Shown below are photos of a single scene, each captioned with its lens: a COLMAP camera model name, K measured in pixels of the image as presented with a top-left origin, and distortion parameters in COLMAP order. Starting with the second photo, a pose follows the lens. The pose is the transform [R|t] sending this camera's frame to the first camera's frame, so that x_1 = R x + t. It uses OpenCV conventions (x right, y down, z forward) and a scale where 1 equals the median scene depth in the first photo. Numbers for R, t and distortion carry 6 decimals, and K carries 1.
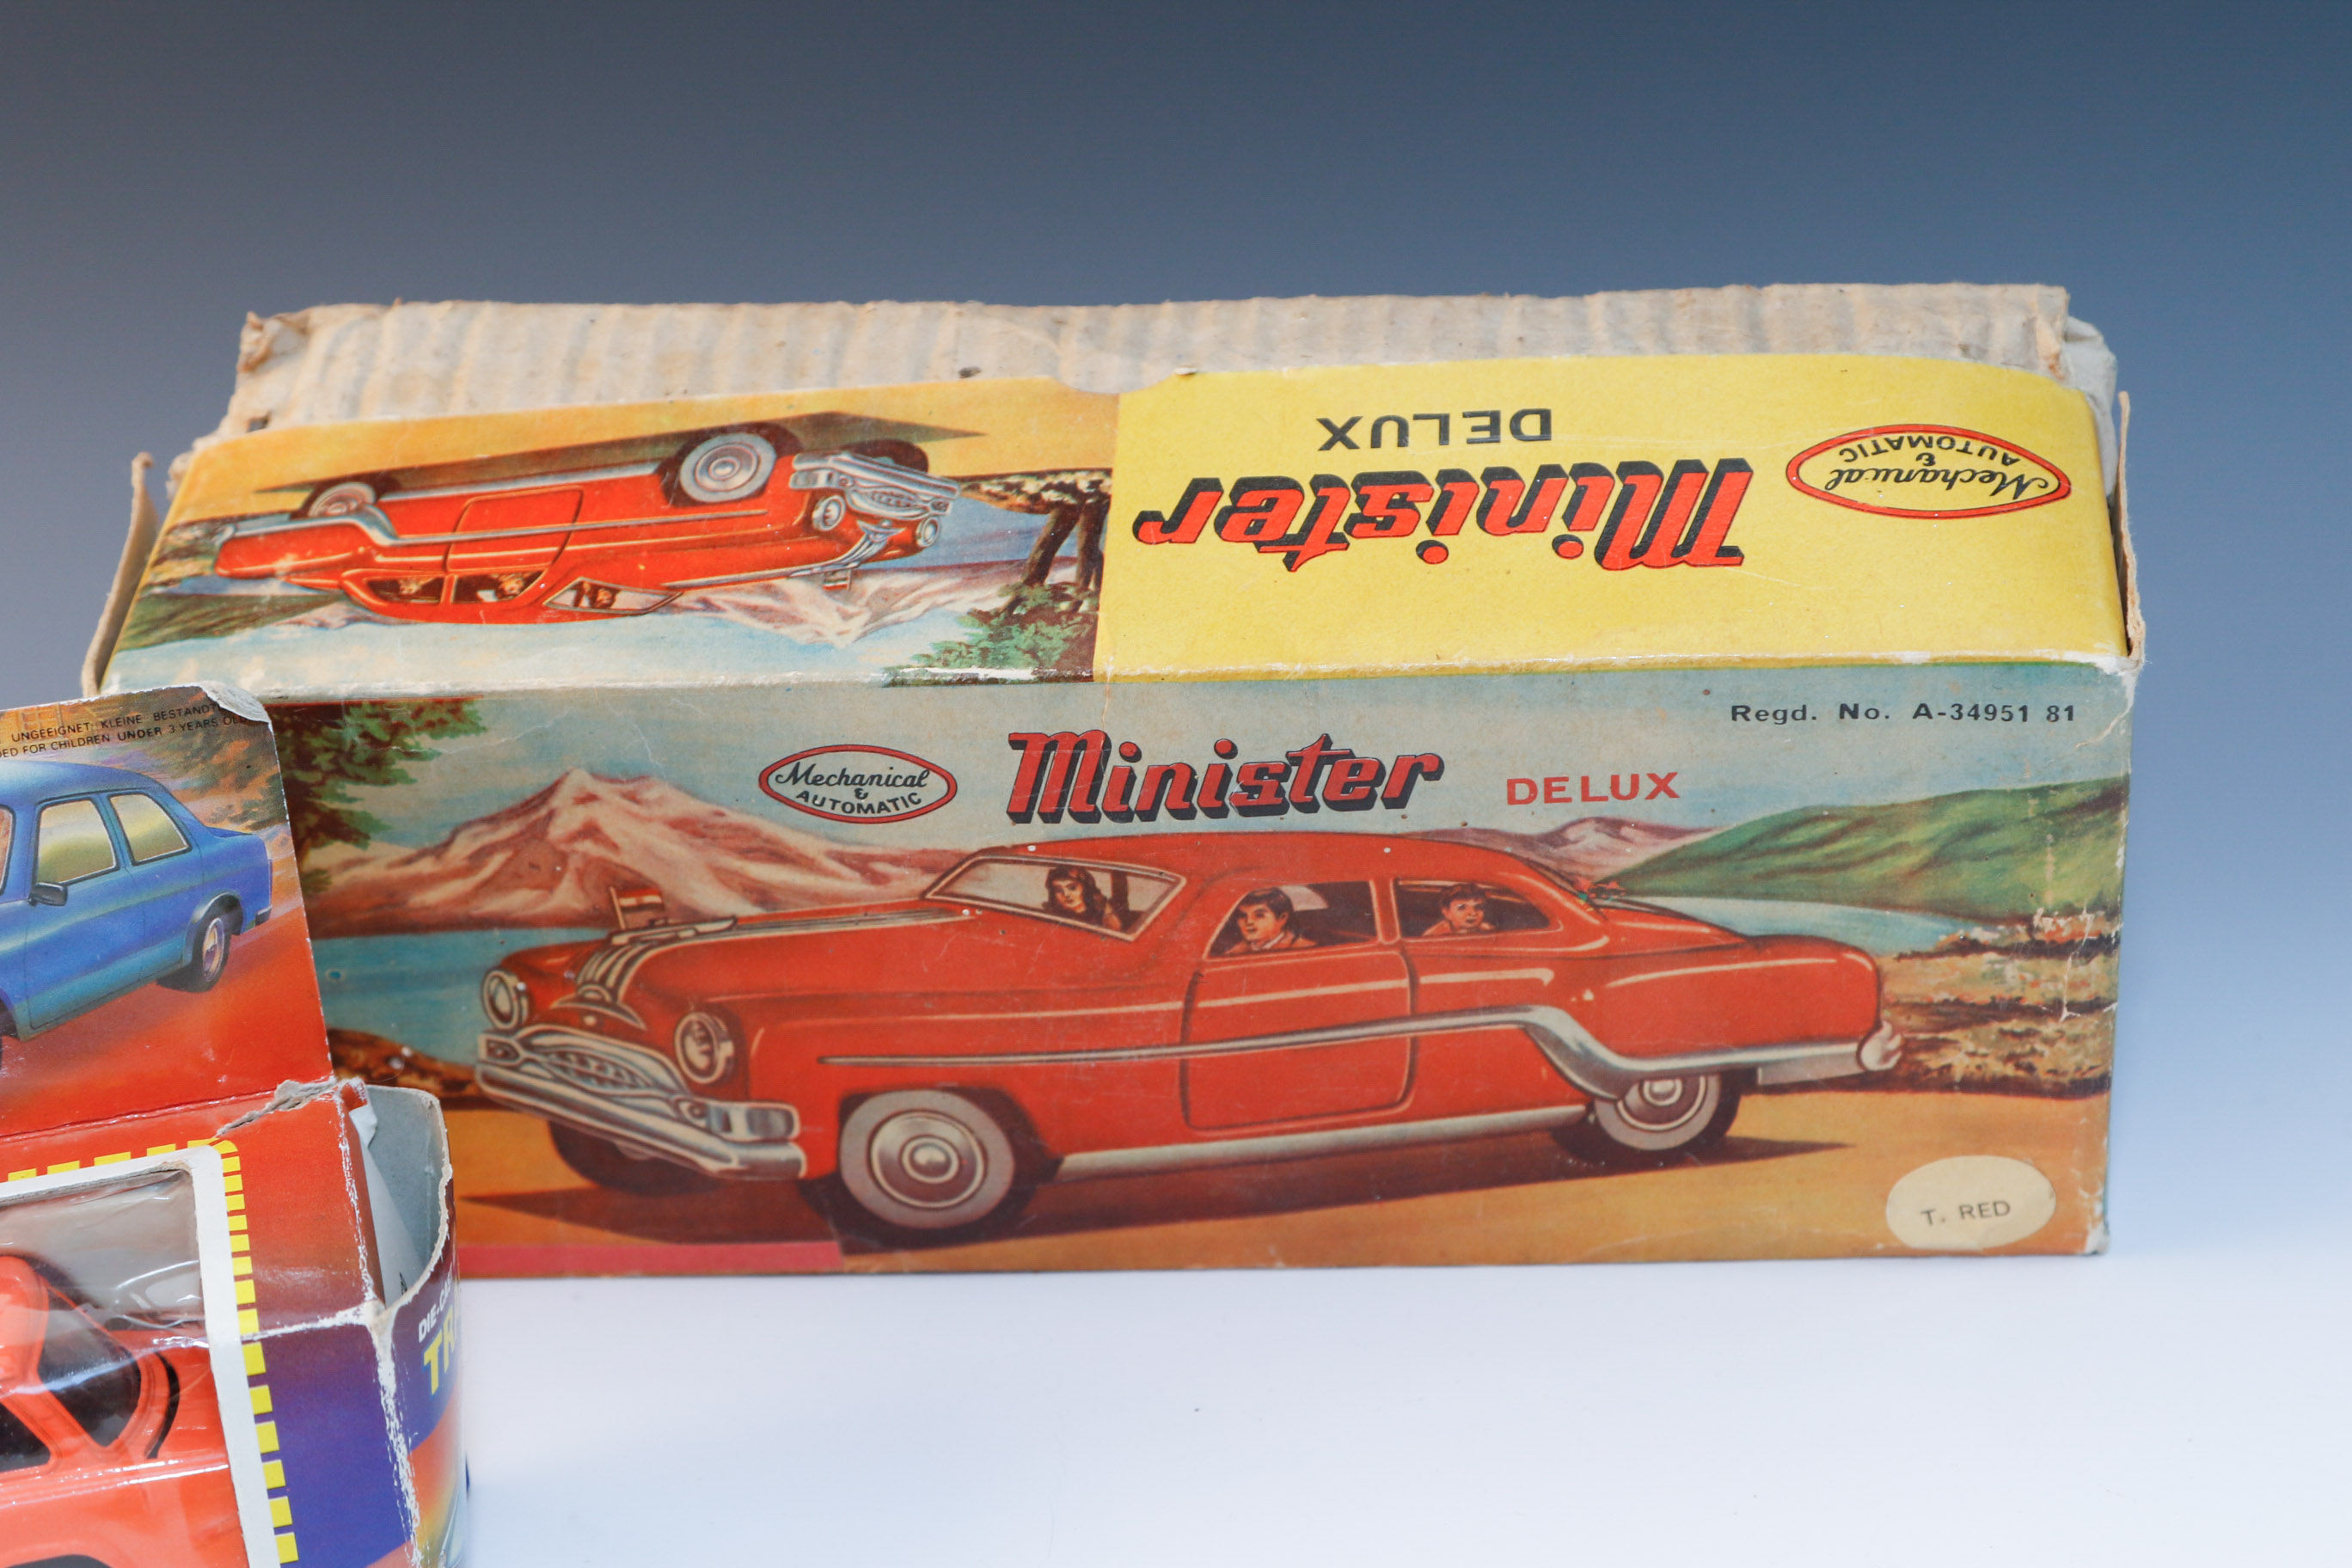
lens RADIAL K [[4536.4, 0, 1180.6], [0, 4536.4, 780.3], [0, 0, 1]] dist [0.054071, 0.000000]
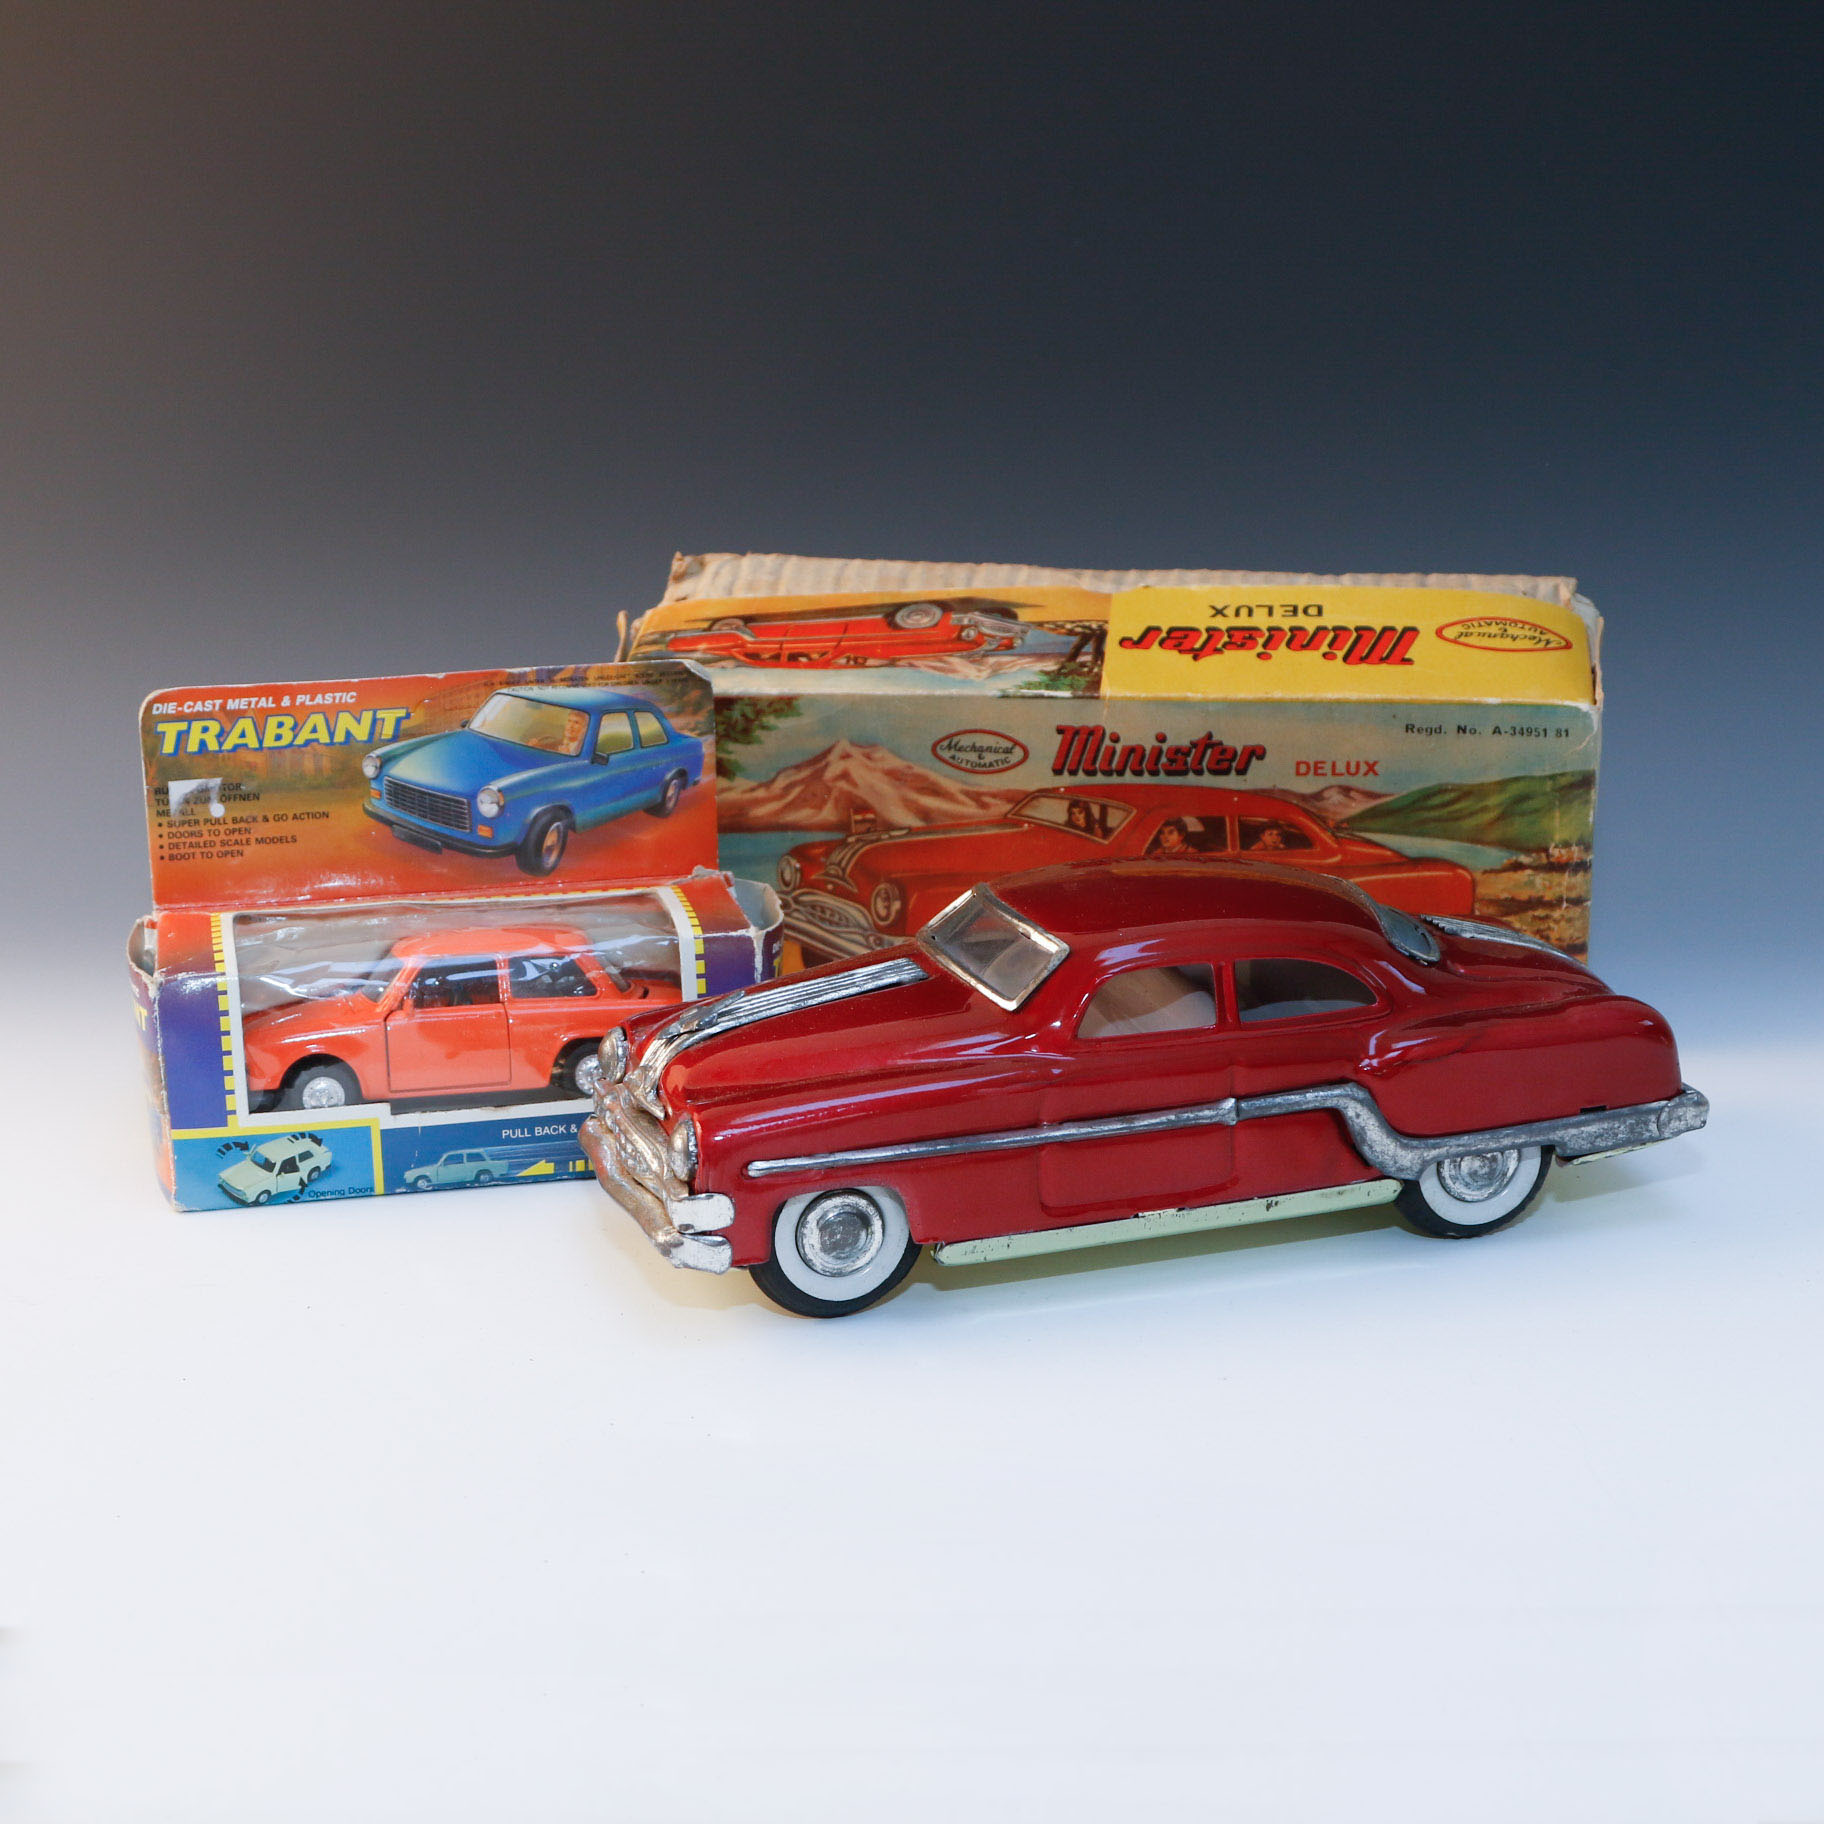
lens RADIAL K [[3892.7, 0, 898.6], [0, 3892.7, 912.7], [0, 0, 1]] dist [-0.050522, 0.000000]
pose [[0.998151, 0.057886, -0.018519, -0.070979], [-0.060468, 0.976531, -0.206714, 0.438646], [0.006118, 0.207452, 0.978226, -0.710109]]
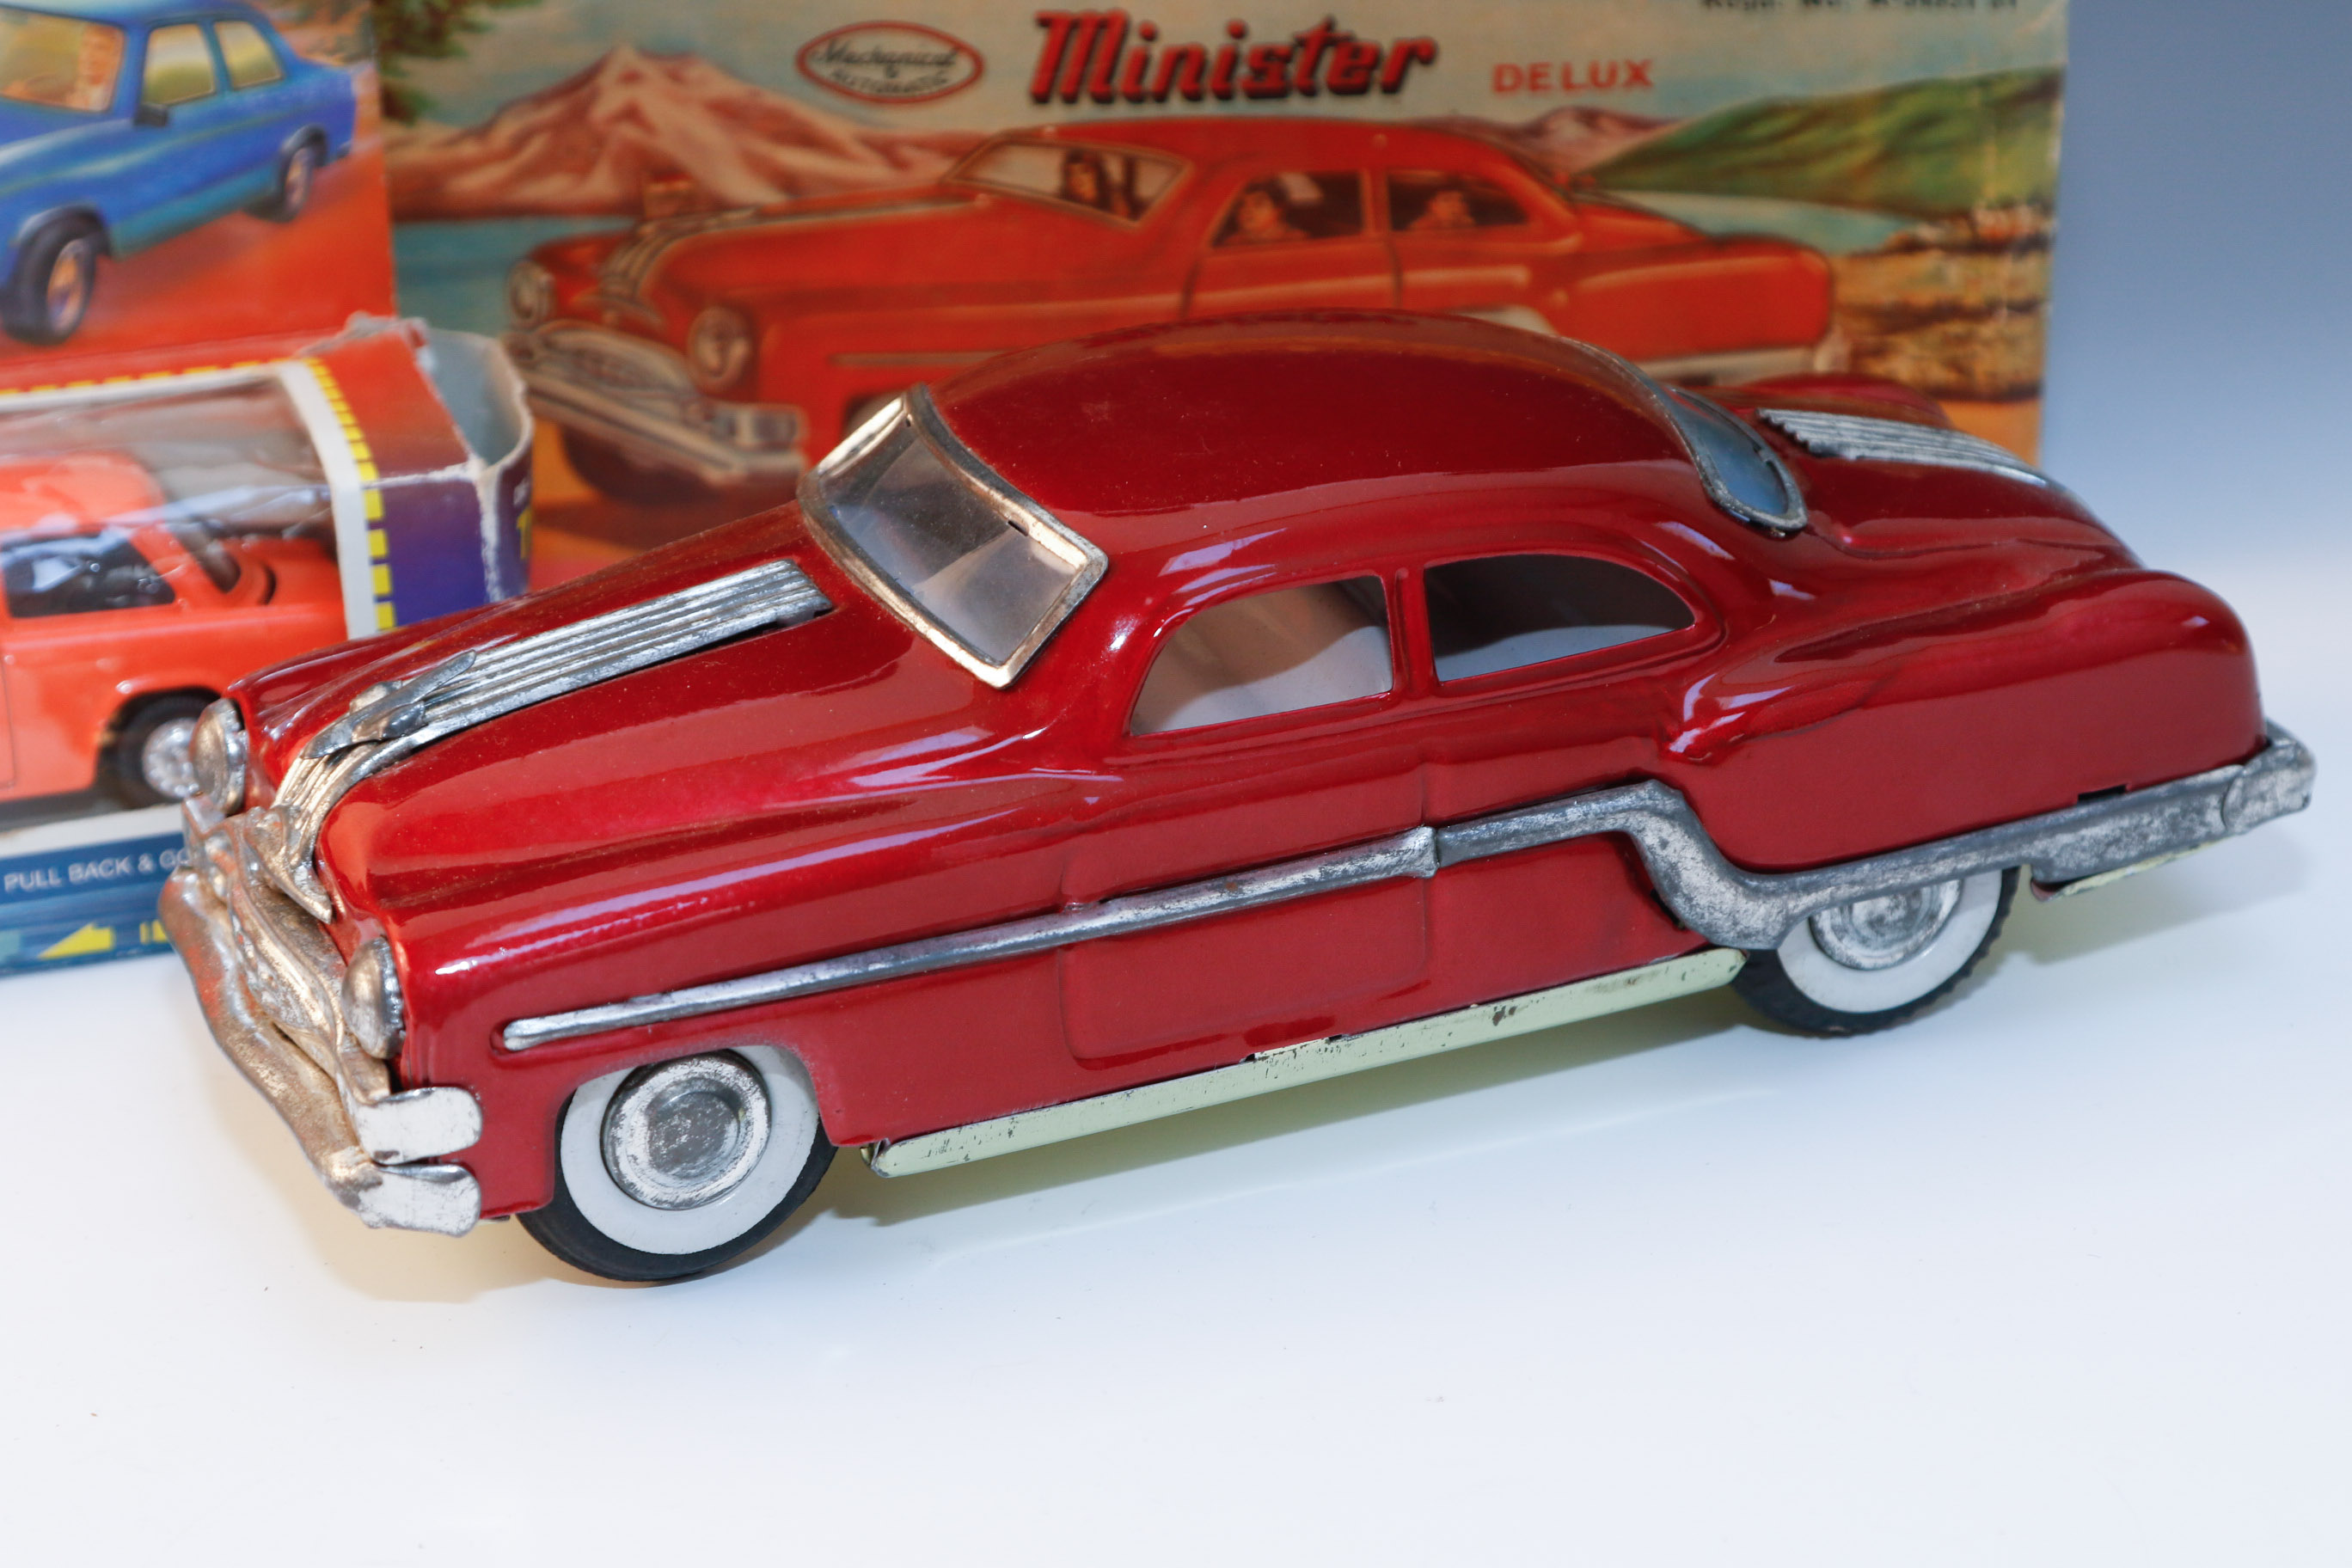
lens RADIAL K [[6419.9, 0, 1185.4], [0, 6419.9, 780.2], [0, 0, 1]] dist [0.189850, 0.000000]
pose [[0.997331, 0.016359, 0.071152, -0.106905], [-0.012556, 0.998485, -0.053582, 0.249866], [-0.071921, 0.052546, 0.996025, -0.509285]]
